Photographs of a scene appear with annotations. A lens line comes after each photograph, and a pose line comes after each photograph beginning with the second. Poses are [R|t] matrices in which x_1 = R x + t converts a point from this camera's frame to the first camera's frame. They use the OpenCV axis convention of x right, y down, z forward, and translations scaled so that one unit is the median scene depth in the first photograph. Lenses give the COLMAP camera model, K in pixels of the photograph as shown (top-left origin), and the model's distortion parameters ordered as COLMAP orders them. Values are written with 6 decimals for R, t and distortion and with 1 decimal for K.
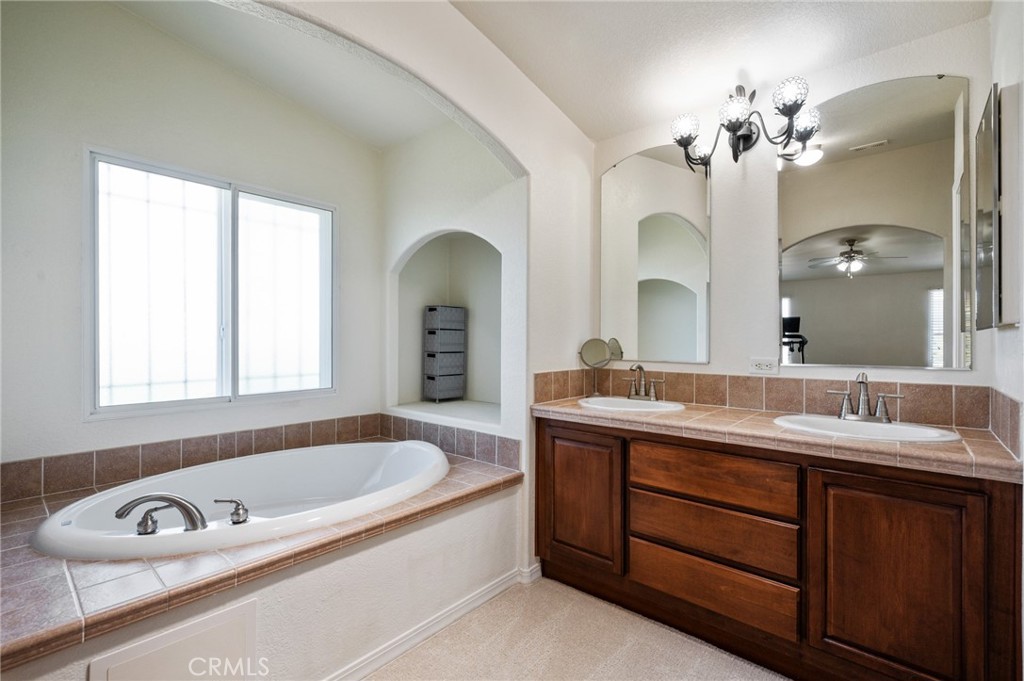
lens RADIAL K [[450.8, 0, 517.8], [0, 450.8, 343.4], [0, 0, 1]] dist [0.001353, 0.000546]
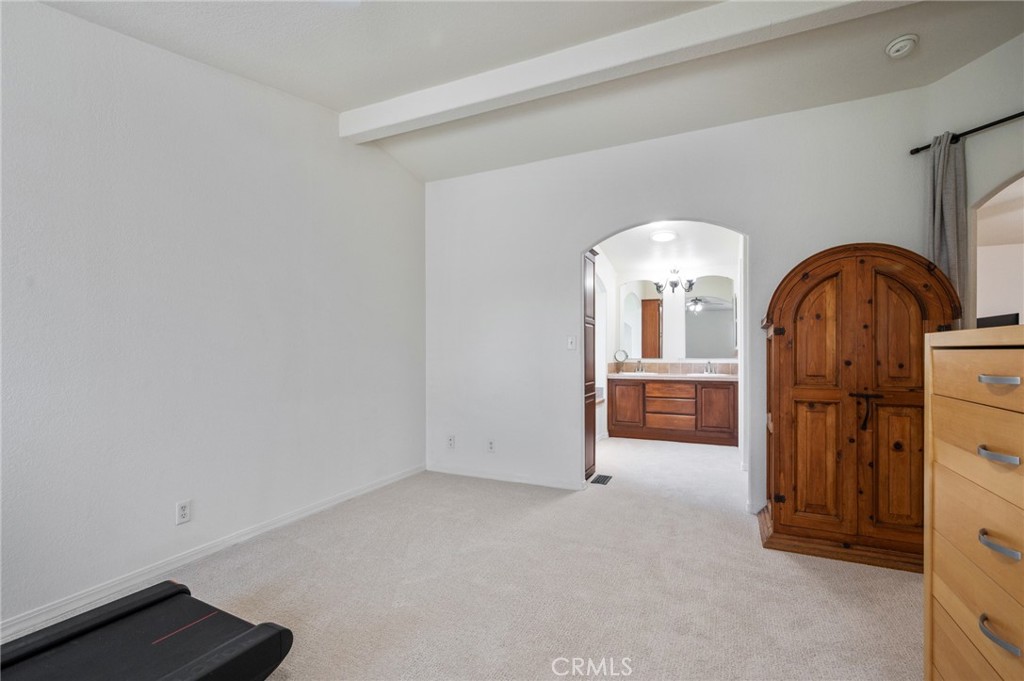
lens RADIAL K [[455.5, 0, 510.7], [0, 455.5, 351.5], [0, 0, 1]] dist [0.000517, -0.000006]
pose [[0.964535, -0.003300, 0.263935, -1.331641], [0.004224, 0.999987, -0.002932, 0.000257], [-0.263922, 0.003943, 0.964536, -1.614772]]
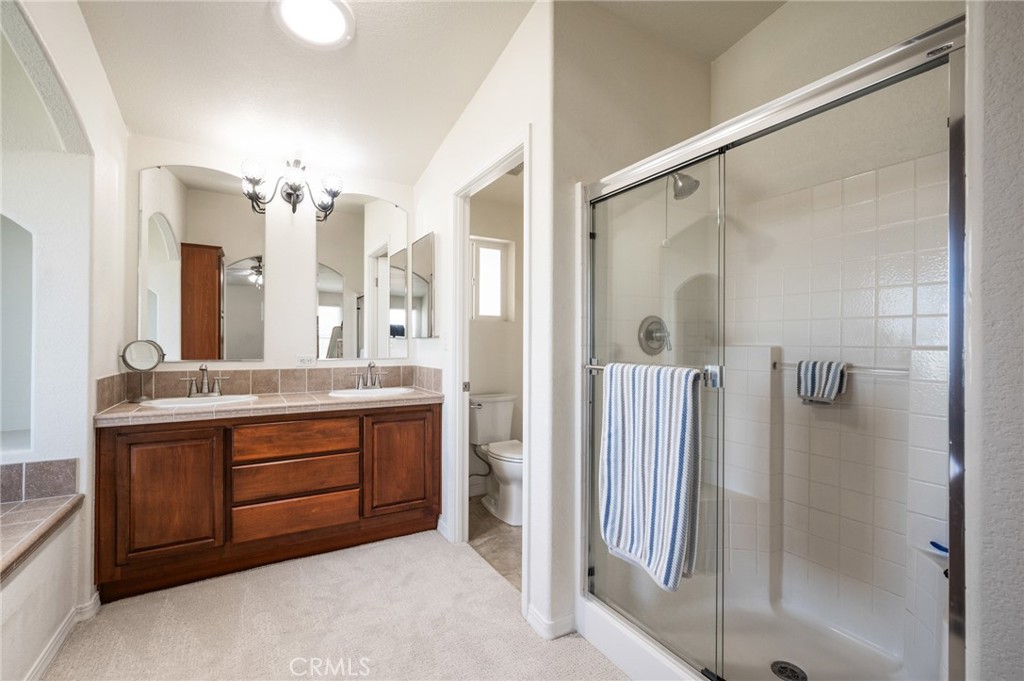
lens RADIAL K [[450.8, 0, 517.8], [0, 450.8, 343.4], [0, 0, 1]] dist [0.001353, 0.000546]
pose [[0.314154, -0.001750, 0.949371, -0.571270], [0.001834, 0.999998, 0.001237, -0.005097], [-0.949370, 0.001353, 0.314156, -0.076656]]
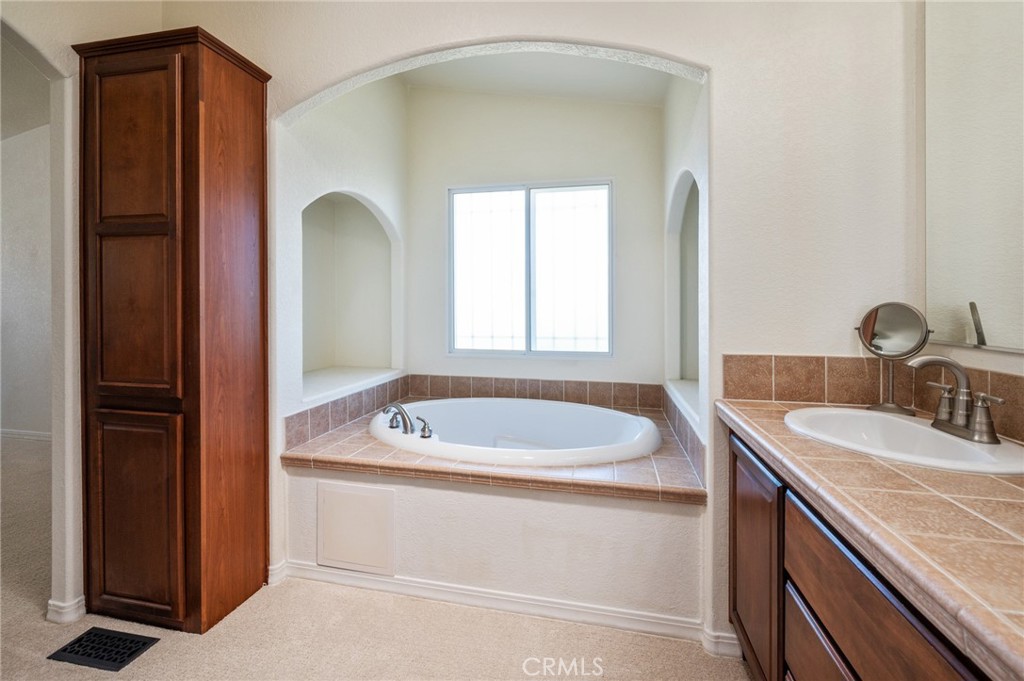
lens RADIAL K [[439.5, 0, 512.6], [0, 439.5, 309.2], [0, 0, 1]] dist [0.000606, 0.000147]
pose [[0.480817, 0.004119, -0.876811, 0.487263], [-0.007495, 0.999972, 0.000588, -0.001155], [0.876789, 0.006289, 0.480834, 0.404803]]
